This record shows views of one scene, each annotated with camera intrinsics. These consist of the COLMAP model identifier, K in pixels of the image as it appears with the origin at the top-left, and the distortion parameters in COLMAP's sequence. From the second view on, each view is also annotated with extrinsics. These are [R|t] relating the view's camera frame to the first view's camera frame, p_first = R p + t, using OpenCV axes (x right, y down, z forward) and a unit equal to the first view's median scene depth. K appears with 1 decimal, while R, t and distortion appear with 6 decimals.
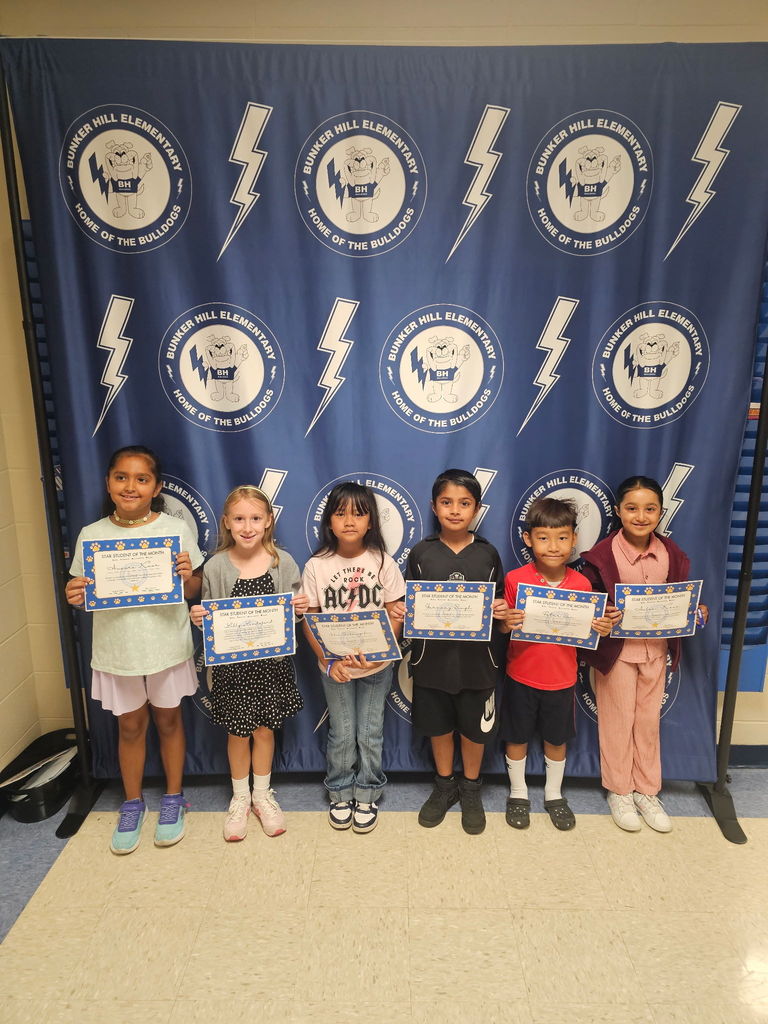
lens RADIAL K [[768.1, 0, 390.1], [0, 768.1, 531.8], [0, 0, 1]] dist [-0.008713, -0.001452]
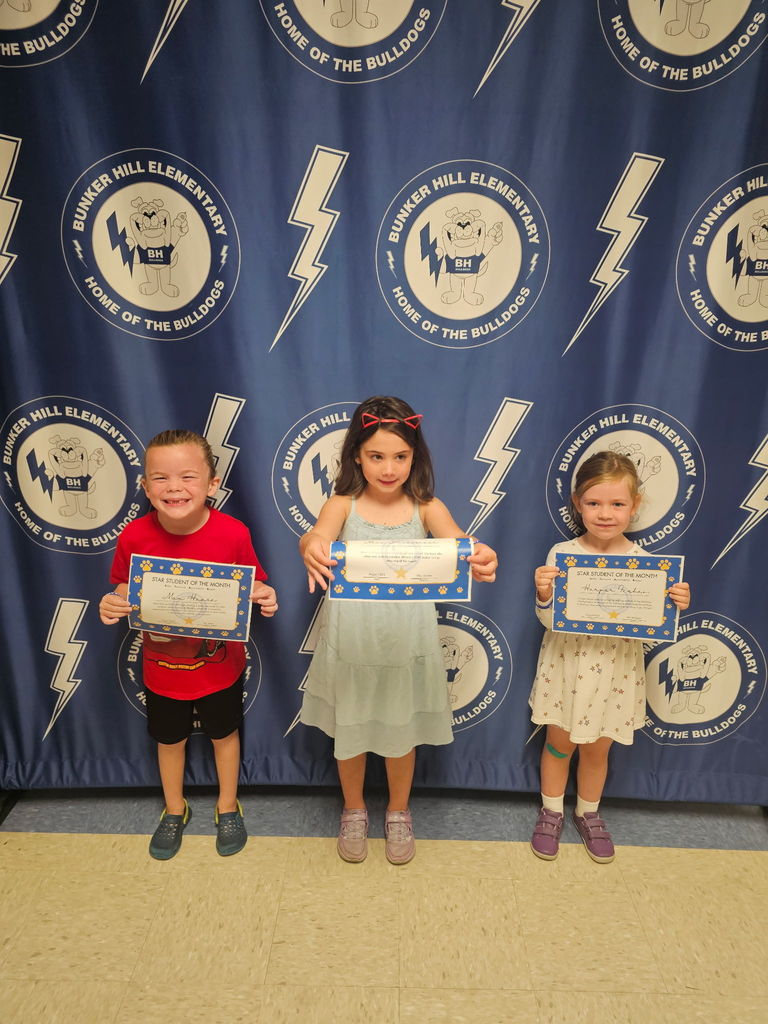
lens RADIAL K [[768.1, 0, 390.1], [0, 768.1, 531.8], [0, 0, 1]] dist [-0.008713, -0.001452]
pose [[0.999763, 0.021602, 0.002592, 0.003238], [-0.021736, 0.996917, 0.075394, -0.009416], [-0.000955, -0.075433, 0.997150, 0.273850]]
